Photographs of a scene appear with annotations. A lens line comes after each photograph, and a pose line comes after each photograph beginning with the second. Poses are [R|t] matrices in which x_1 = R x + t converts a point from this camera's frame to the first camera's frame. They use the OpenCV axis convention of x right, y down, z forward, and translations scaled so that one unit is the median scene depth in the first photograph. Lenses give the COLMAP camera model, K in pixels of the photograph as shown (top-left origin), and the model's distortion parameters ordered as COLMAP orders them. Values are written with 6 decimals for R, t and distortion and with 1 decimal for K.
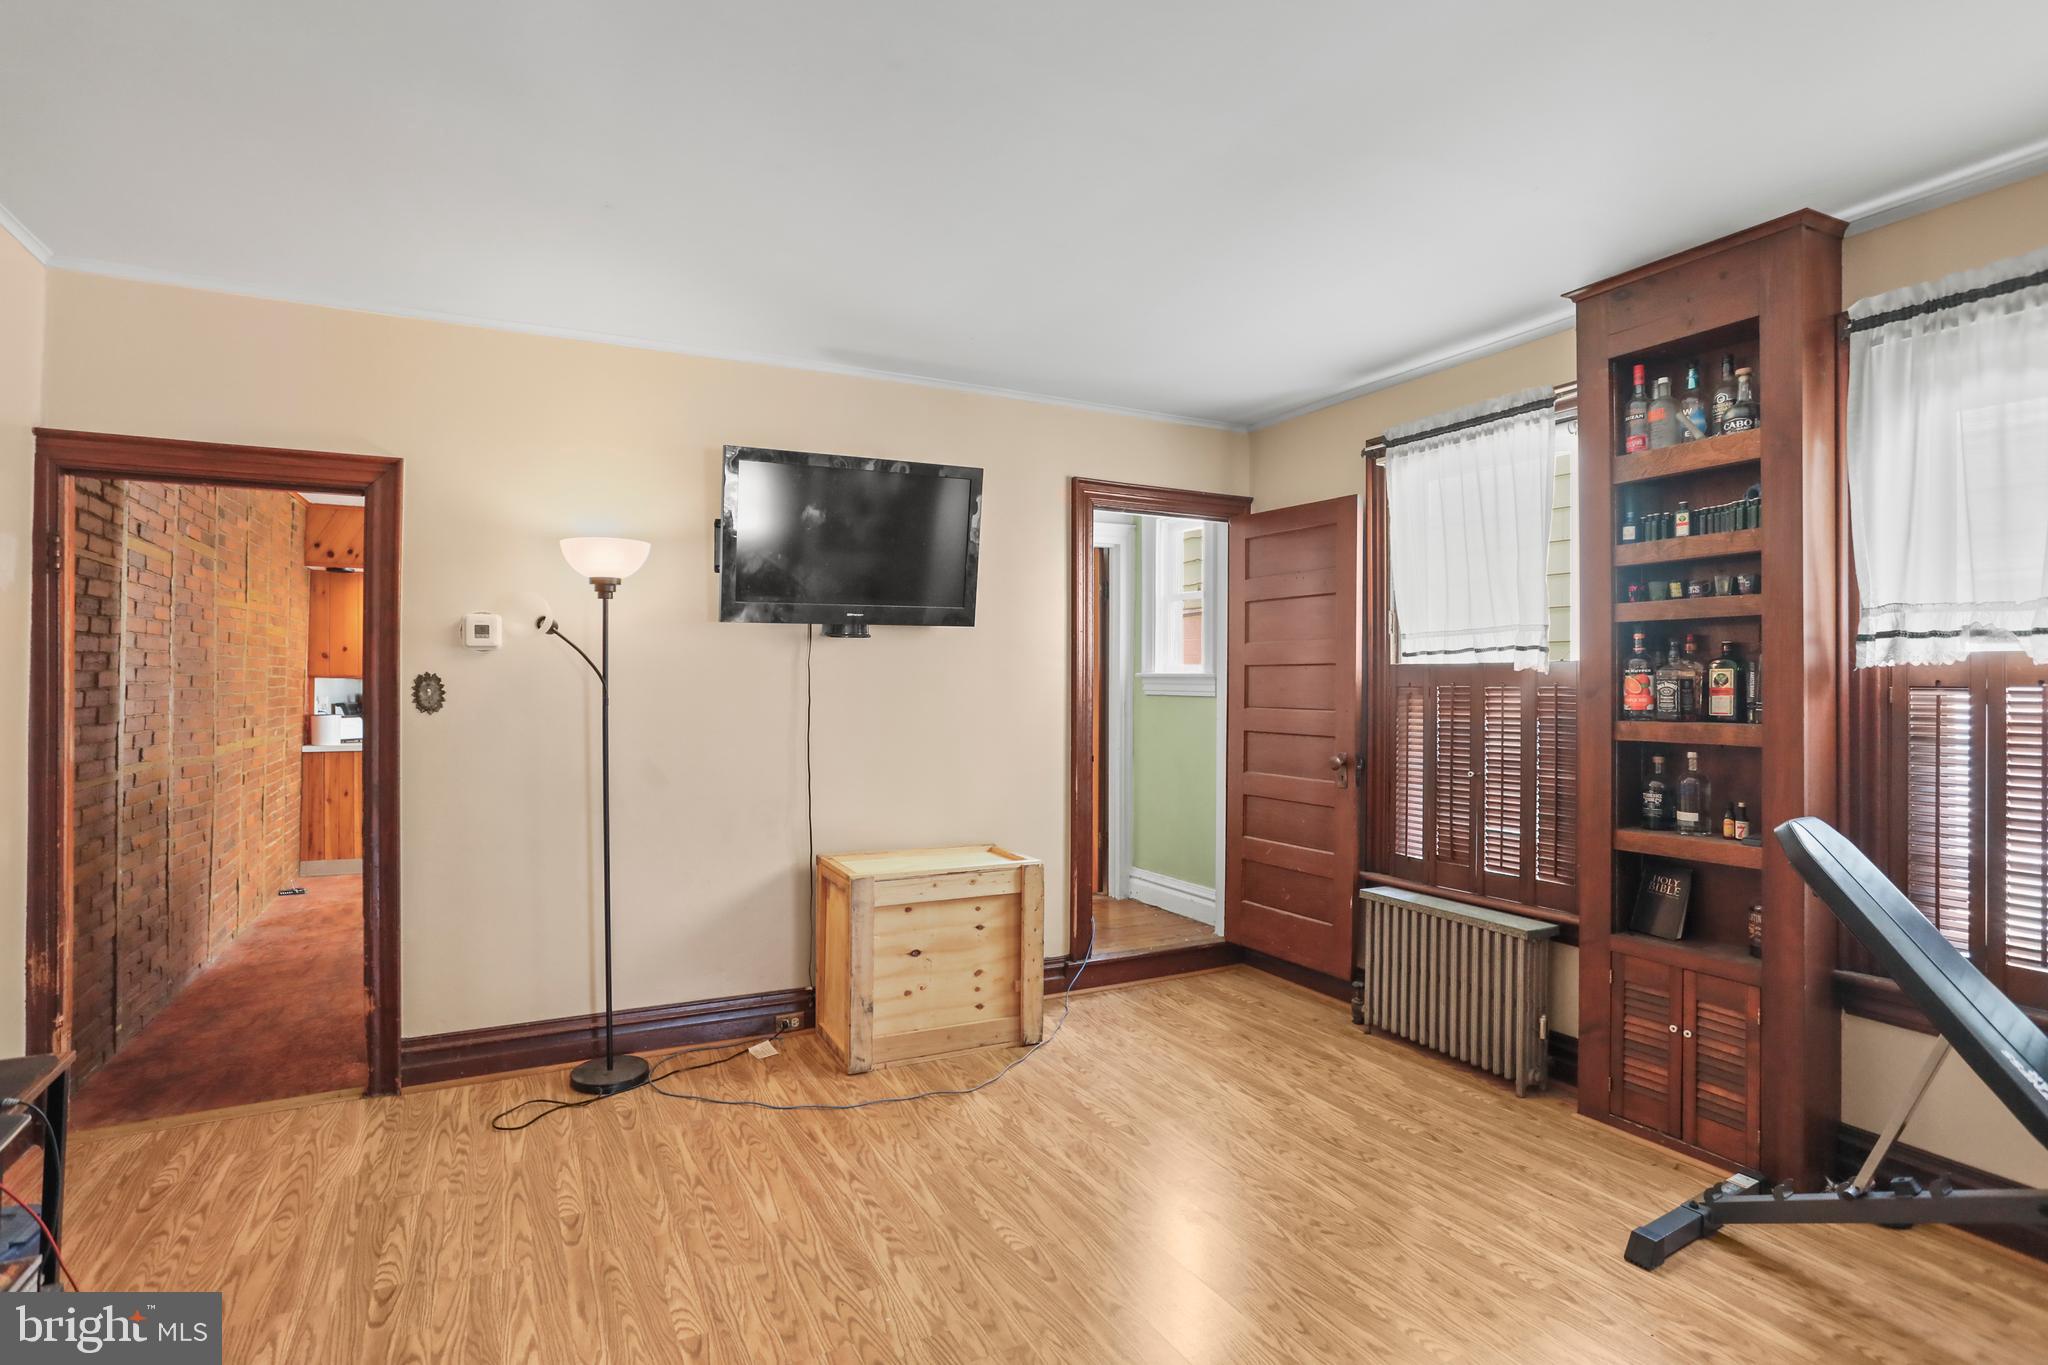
lens RADIAL K [[991.7, 0, 996.3], [0, 991.7, 681.2], [0, 0, 1]] dist [0.000164, 0.000242]
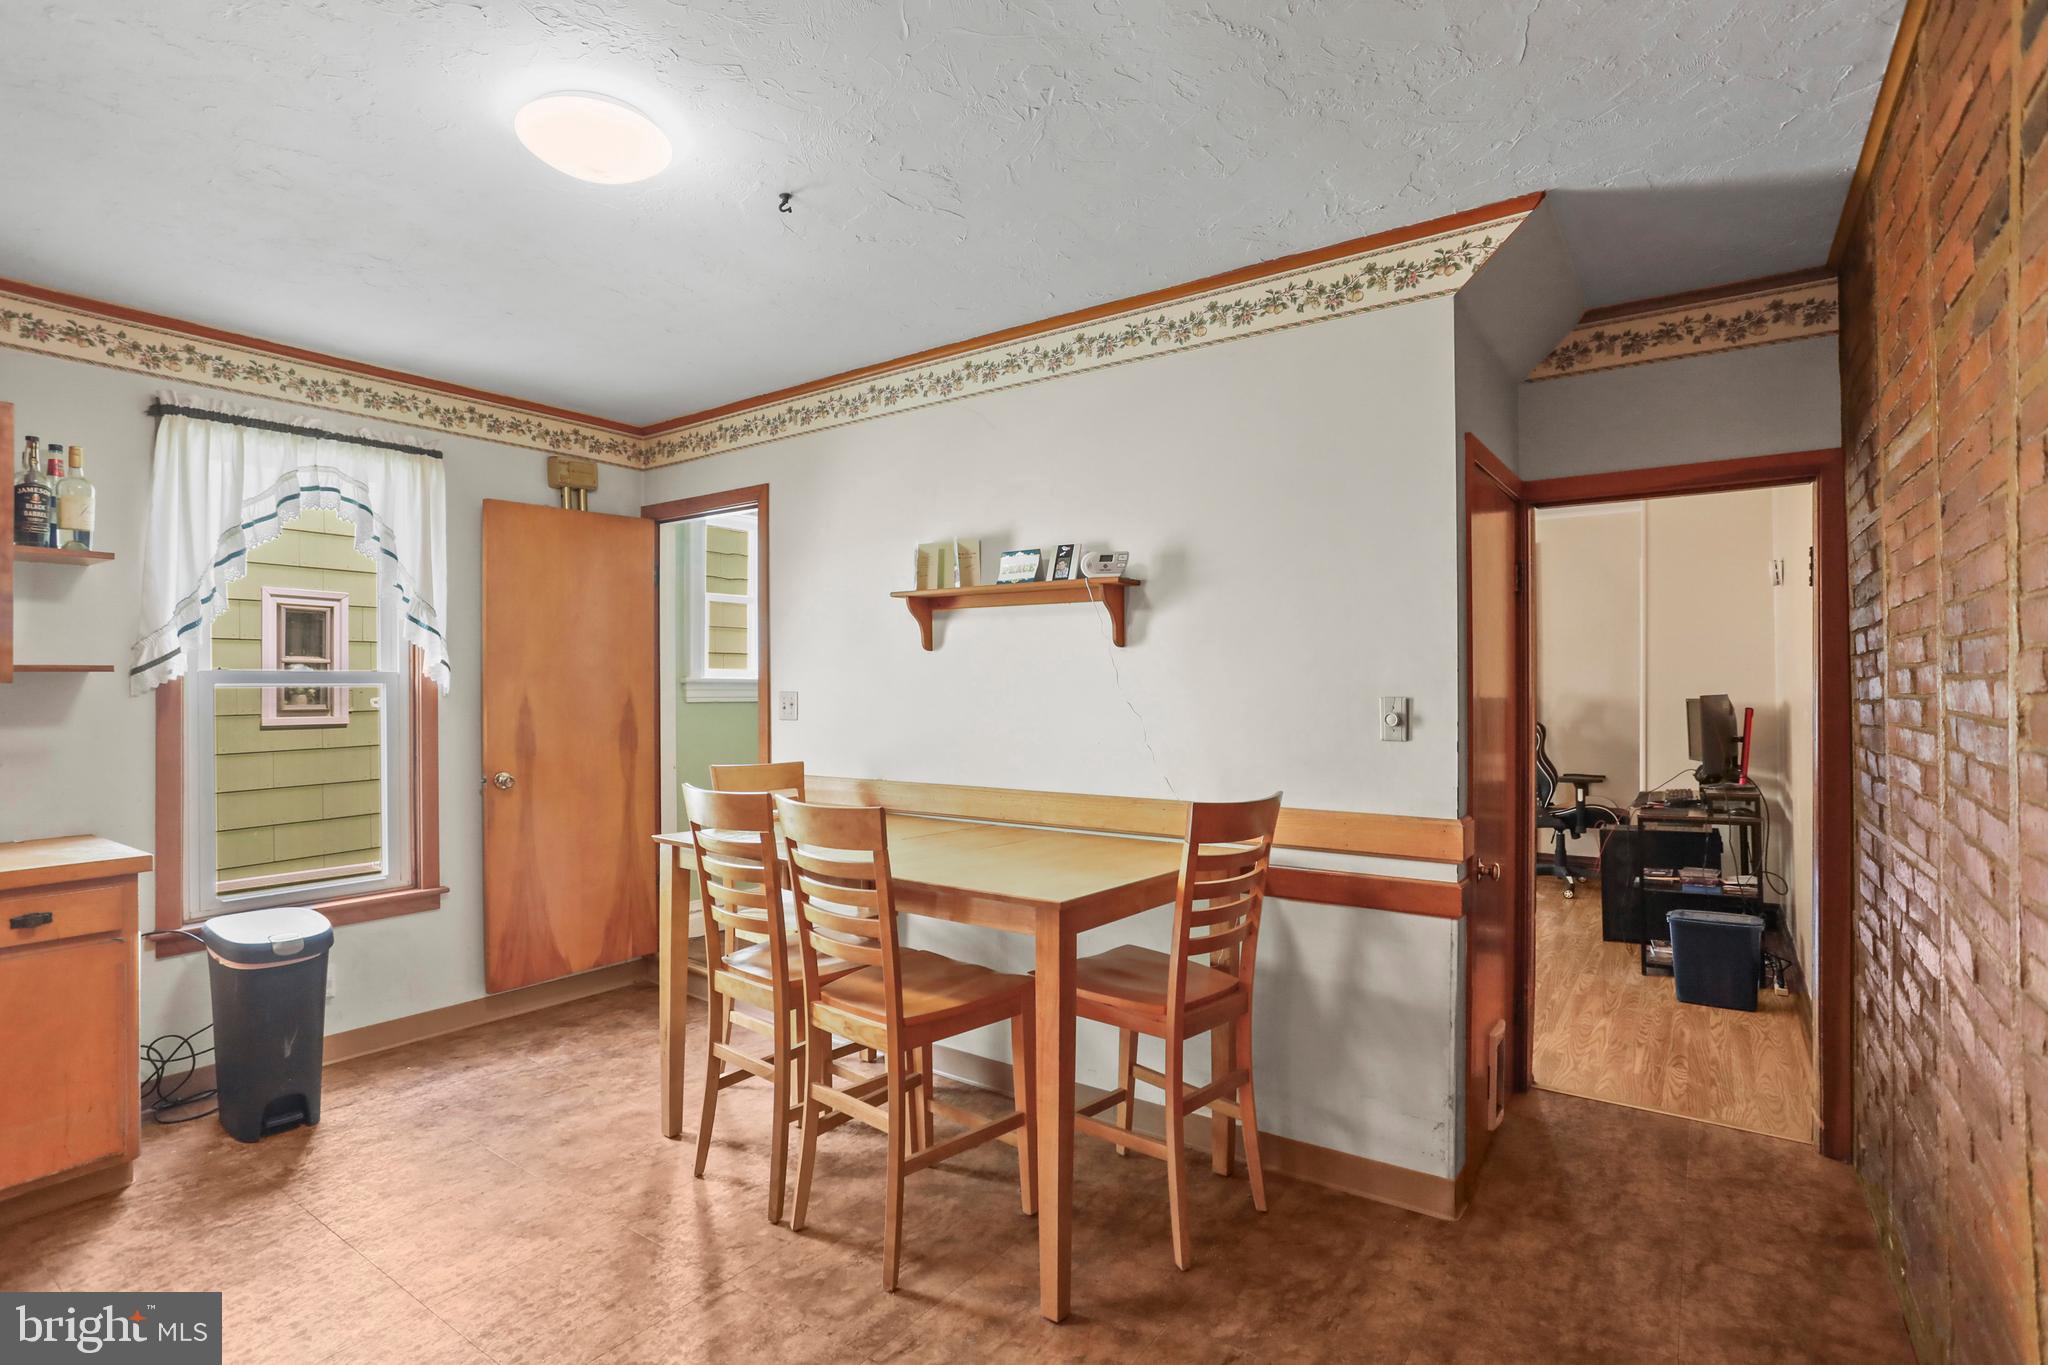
lens RADIAL K [[991.7, 0, 996.3], [0, 991.7, 681.2], [0, 0, 1]] dist [0.000164, 0.000242]
pose [[-0.464051, -0.007077, 0.885780, -1.302309], [-0.008250, 0.999959, 0.003667, -0.019106], [-0.885770, -0.005606, -0.464091, 1.997233]]
